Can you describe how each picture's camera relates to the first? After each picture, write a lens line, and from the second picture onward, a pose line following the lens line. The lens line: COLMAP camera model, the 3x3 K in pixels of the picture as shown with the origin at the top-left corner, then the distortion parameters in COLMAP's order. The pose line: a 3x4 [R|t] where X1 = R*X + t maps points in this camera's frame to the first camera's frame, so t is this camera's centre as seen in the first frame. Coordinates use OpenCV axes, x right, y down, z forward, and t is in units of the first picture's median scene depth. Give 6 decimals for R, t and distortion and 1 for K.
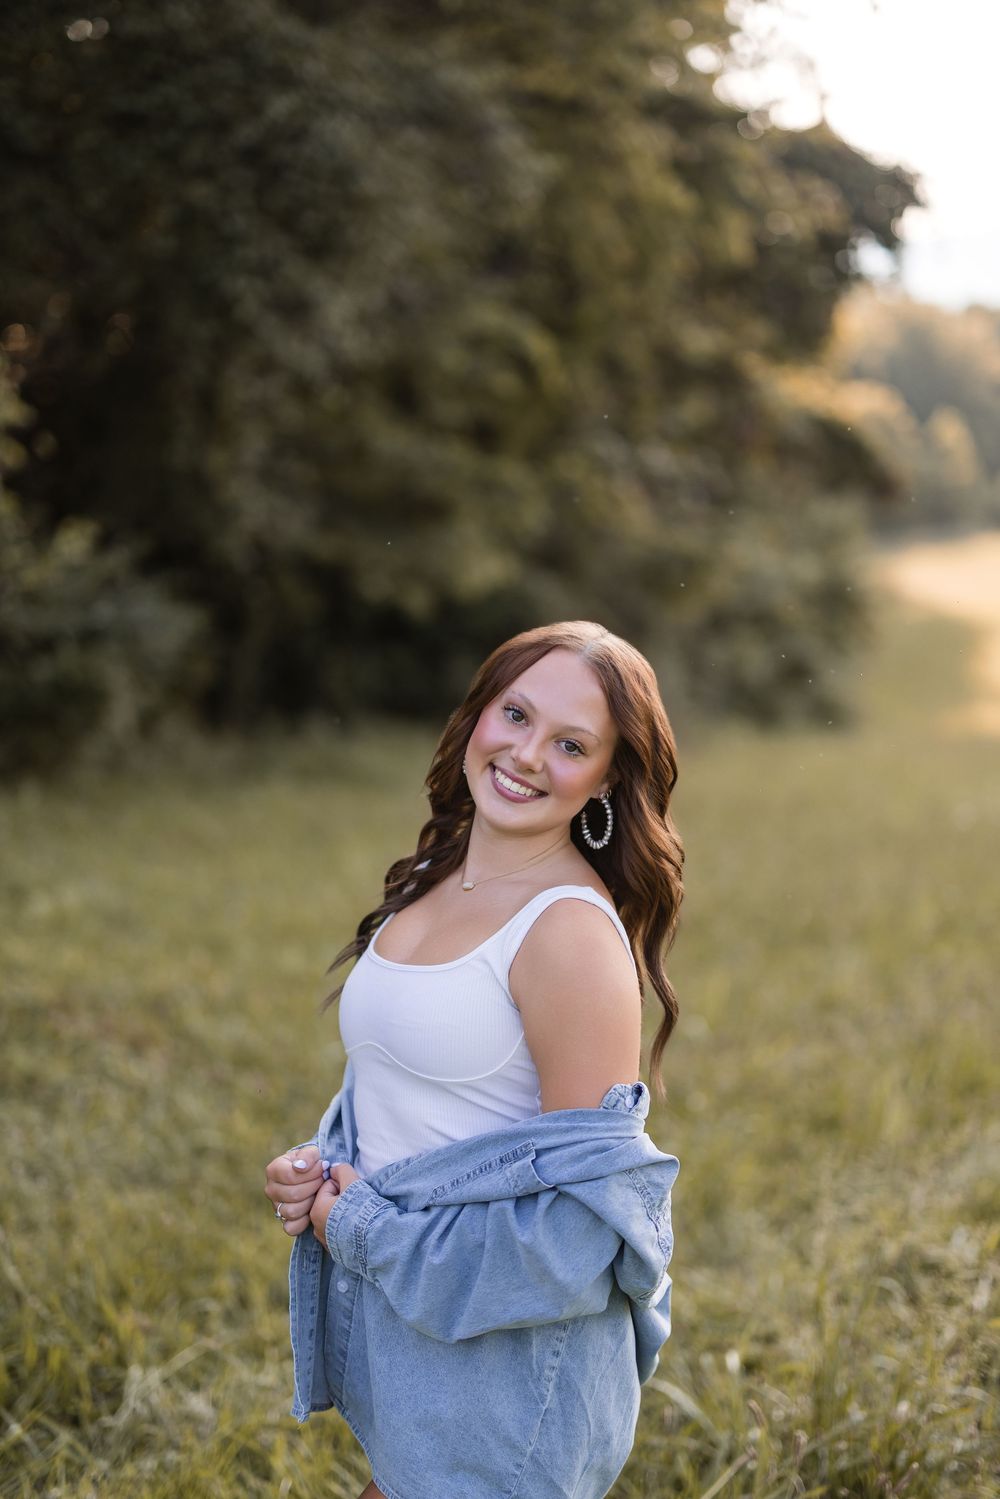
lens RADIAL K [[2346.0, 0, 500.0], [0, 2346.0, 749.5], [0, 0, 1]] dist [0.027467, 0.083966]
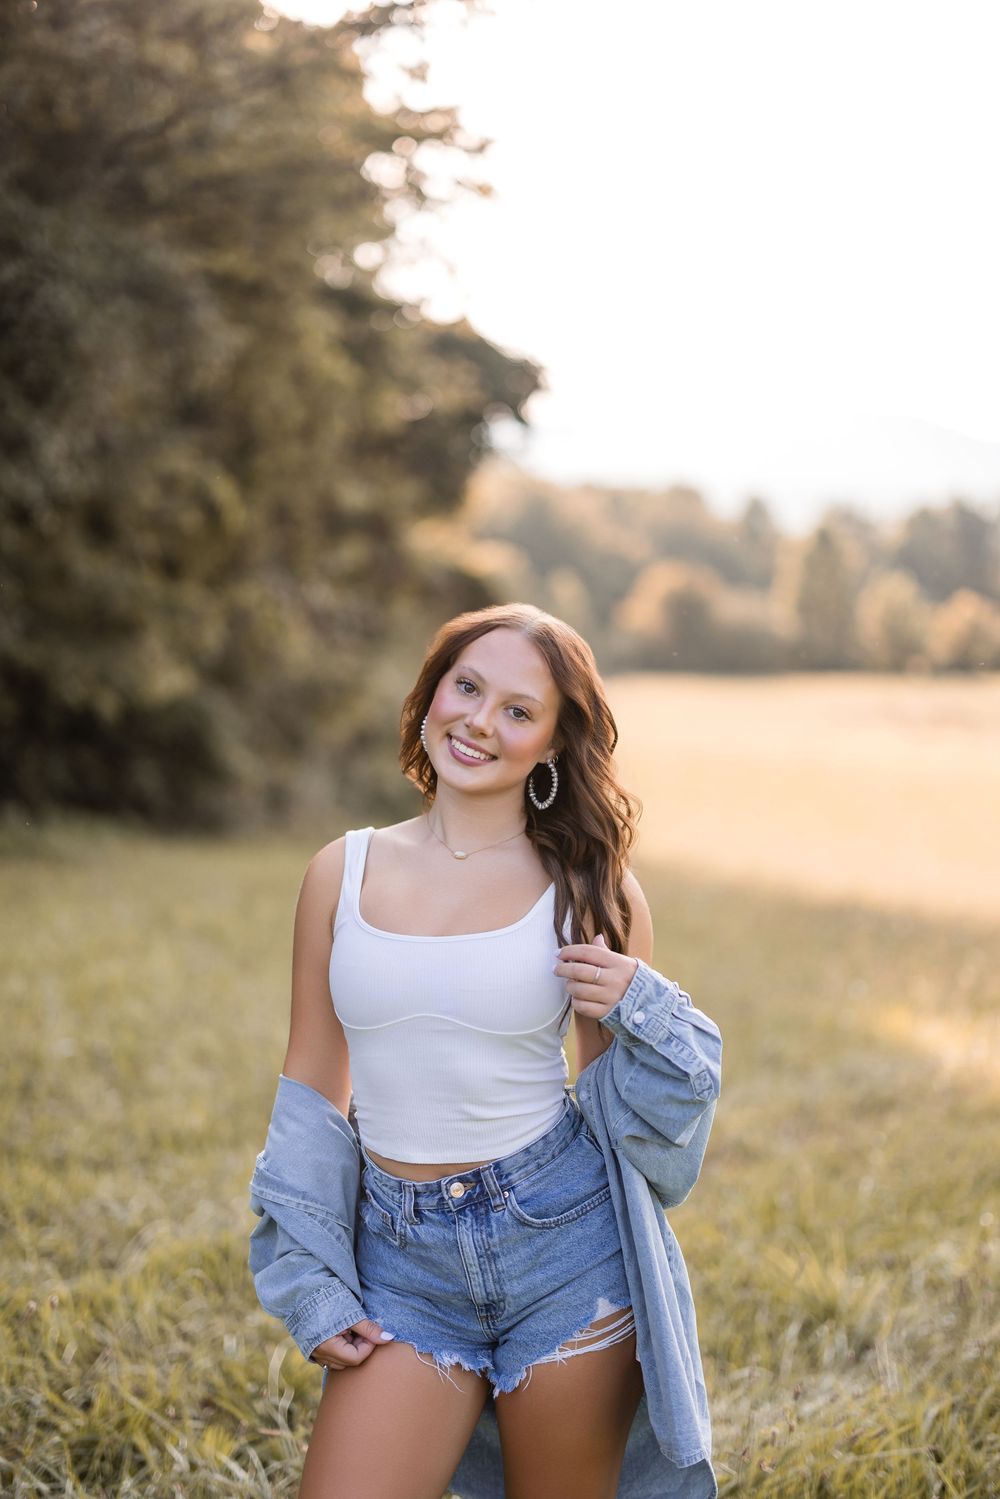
lens RADIAL K [[2100.7, 0, 500.0], [0, 2100.7, 749.5], [0, 0, 1]] dist [-0.005030, -0.004366]
pose [[0.986600, 0.033074, 0.159768, -0.009771], [-0.024296, 0.998102, -0.056587, 0.011756], [-0.161337, 0.051947, 0.985531, -0.038522]]
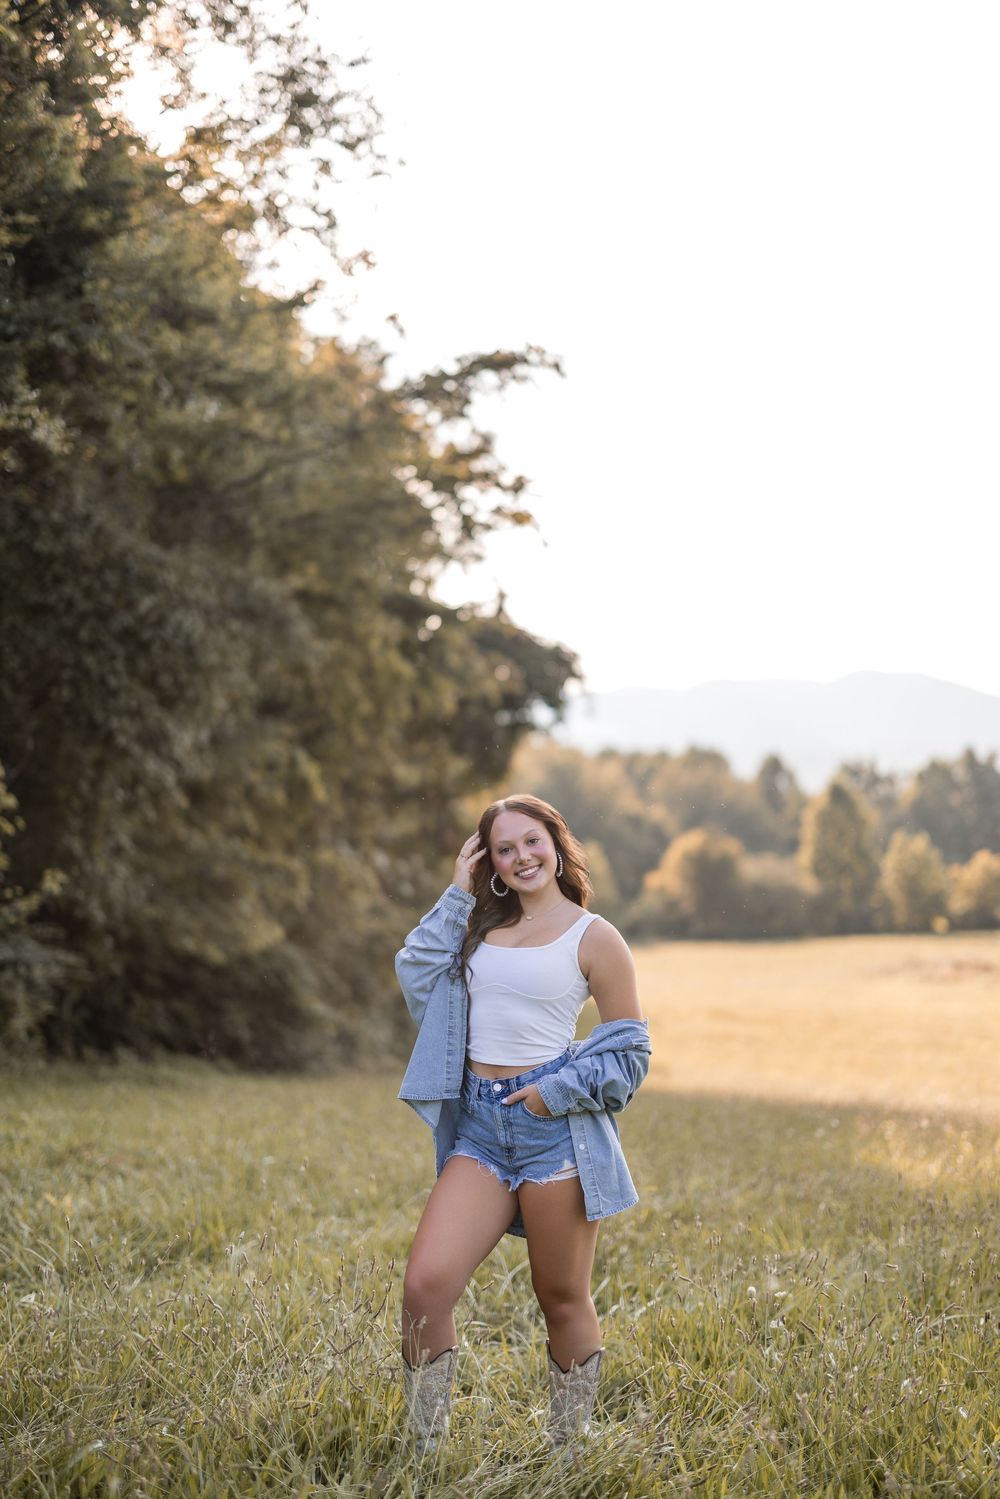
lens RADIAL K [[2100.7, 0, 500.0], [0, 2100.7, 749.5], [0, 0, 1]] dist [-0.005030, -0.004366]
pose [[0.989303, 0.022065, 0.144198, -0.050423], [0.004947, 0.982851, -0.184336, 0.043902], [-0.145792, 0.183077, 0.972228, -0.218886]]
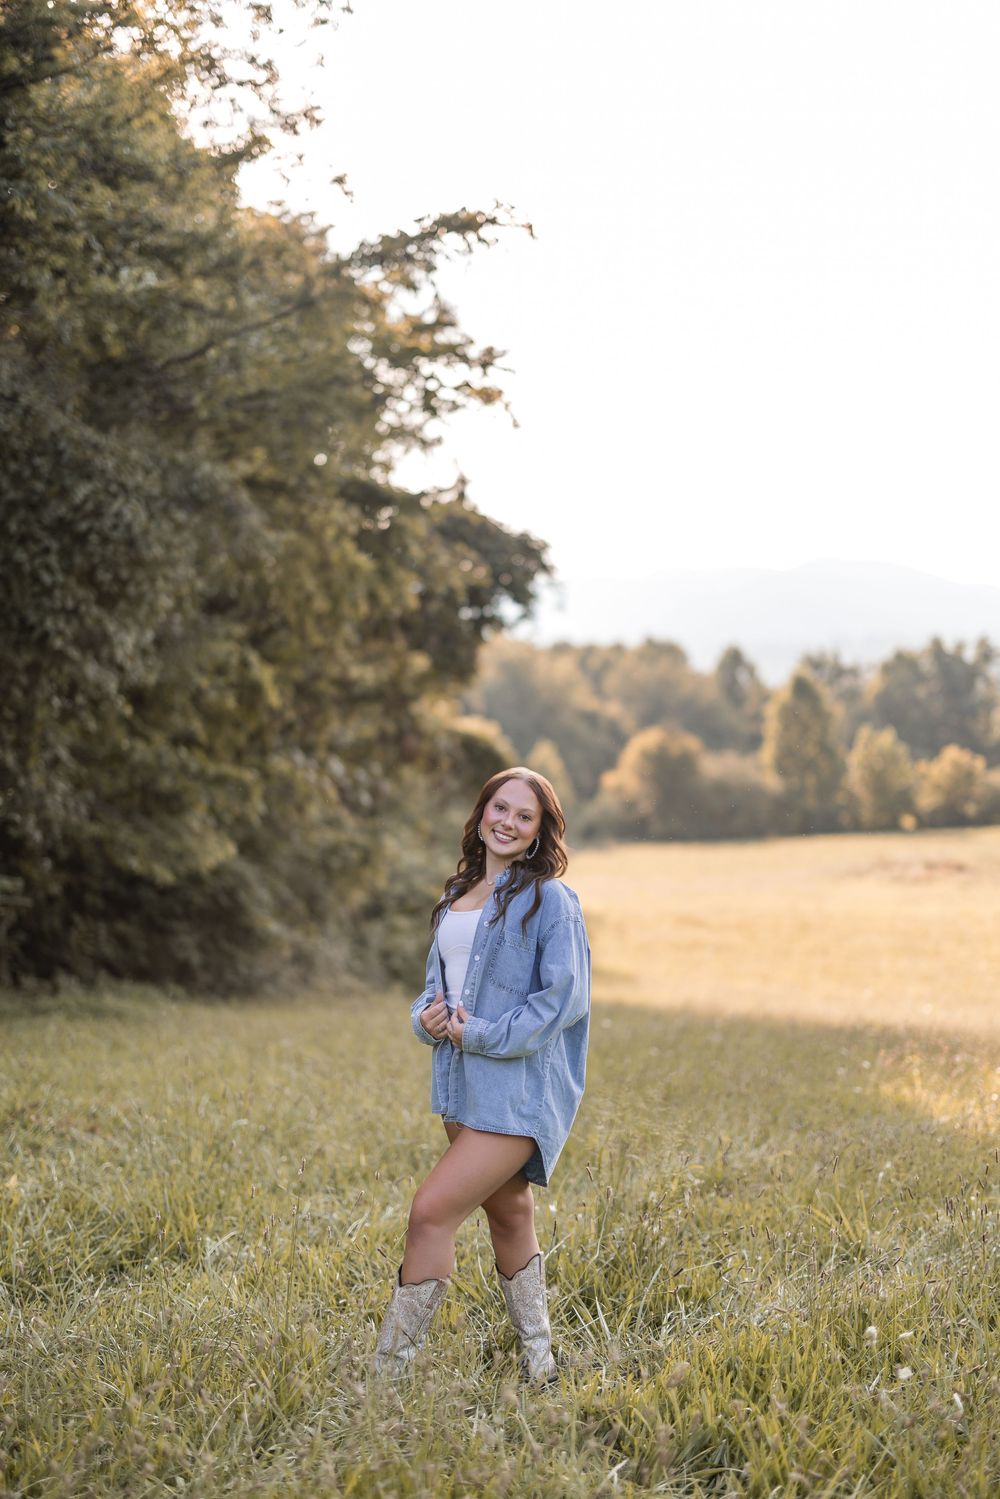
lens RADIAL K [[2180.9, 0, 500.0], [0, 2180.9, 749.5], [0, 0, 1]] dist [-0.003467, 0.065130]
pose [[0.985595, 0.004522, 0.169063, -0.055234], [0.018834, 0.990490, -0.136292, 0.031867], [-0.168071, 0.137513, 0.976136, -0.166677]]
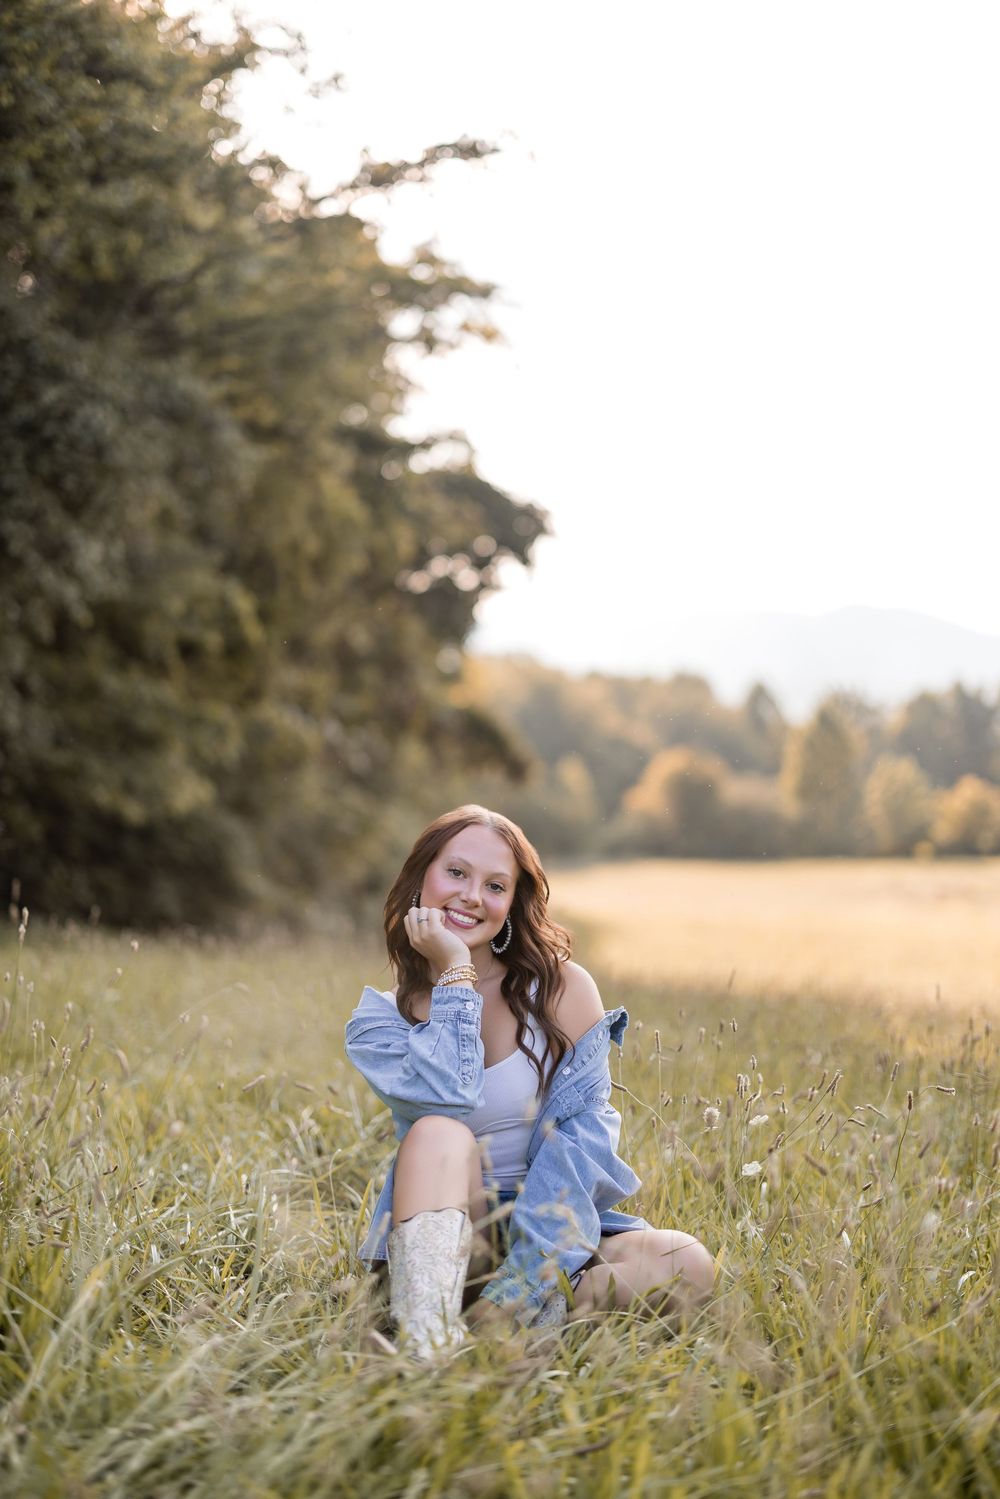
lens RADIAL K [[2100.7, 0, 500.0], [0, 2100.7, 749.5], [0, 0, 1]] dist [-0.005030, -0.004366]
pose [[0.987286, 0.045324, 0.152357, -0.015181], [-0.022384, 0.988578, -0.149036, 0.061929], [-0.157371, 0.143731, 0.977024, -0.088243]]
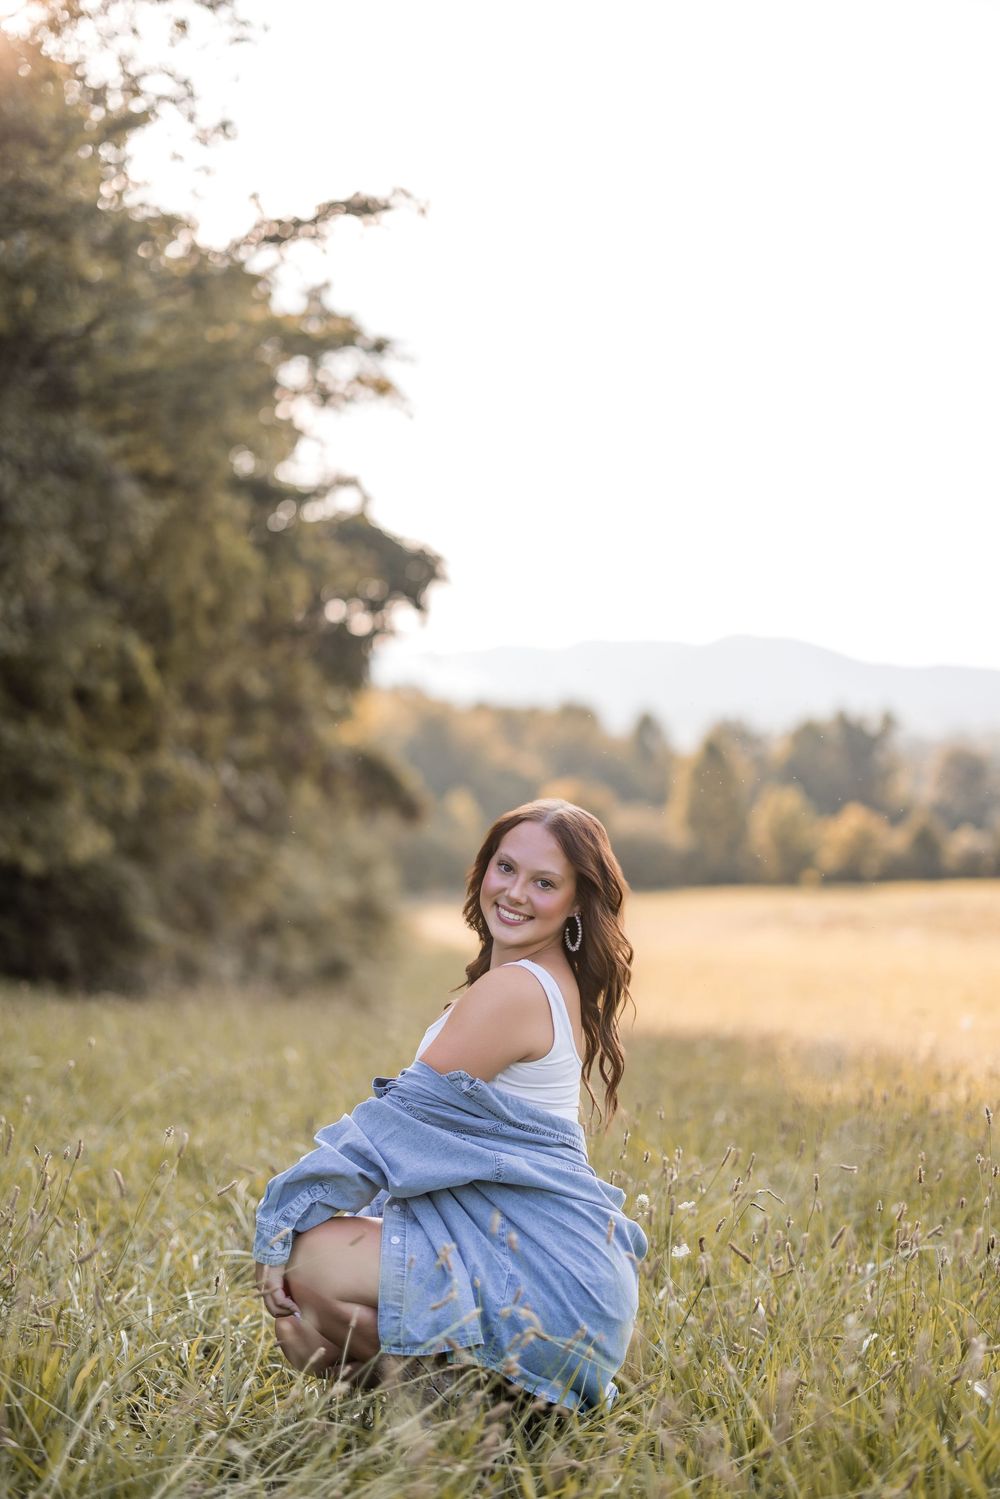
lens RADIAL K [[2100.7, 0, 500.0], [0, 2100.7, 749.5], [0, 0, 1]] dist [-0.005030, -0.004366]
pose [[0.978216, 0.036991, 0.204265, -0.022904], [-0.003081, 0.986474, -0.163891, 0.056315], [-0.207565, 0.159692, 0.965099, -0.104859]]
